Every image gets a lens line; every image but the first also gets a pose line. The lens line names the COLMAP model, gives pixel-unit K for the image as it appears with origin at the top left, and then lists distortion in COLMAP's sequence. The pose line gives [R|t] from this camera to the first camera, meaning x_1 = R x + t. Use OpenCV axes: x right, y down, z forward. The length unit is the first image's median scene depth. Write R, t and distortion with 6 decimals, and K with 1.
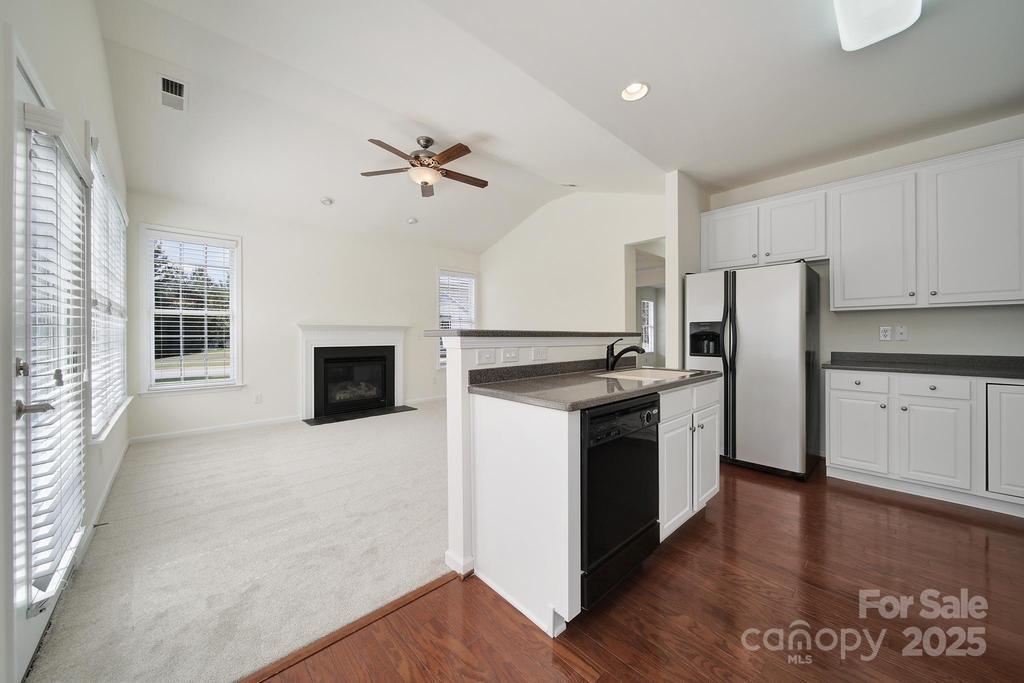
lens RADIAL K [[366.8, 0, 514.0], [0, 366.8, 336.4], [0, 0, 1]] dist [0.006719, -0.000167]
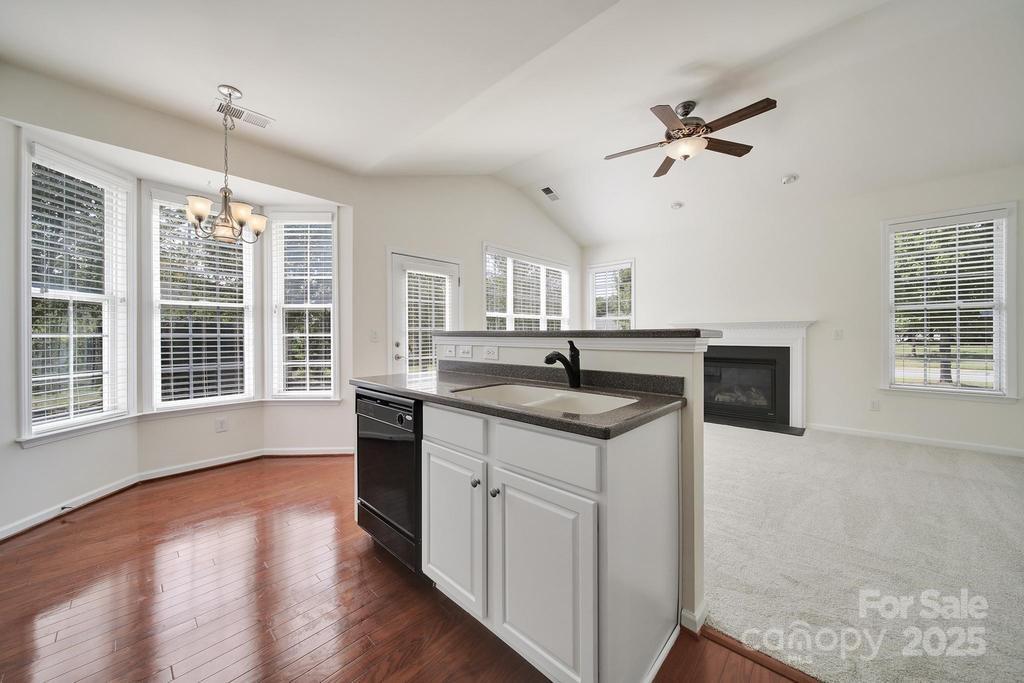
lens RADIAL K [[366.8, 0, 513.6], [0, 366.8, 334.9], [0, 0, 1]] dist [0.006719, -0.000167]
pose [[0.066195, 0.005795, -0.997790, 0.595190], [-0.001220, 0.999983, 0.005726, -0.005826], [0.997806, 0.000838, 0.066201, 0.548661]]
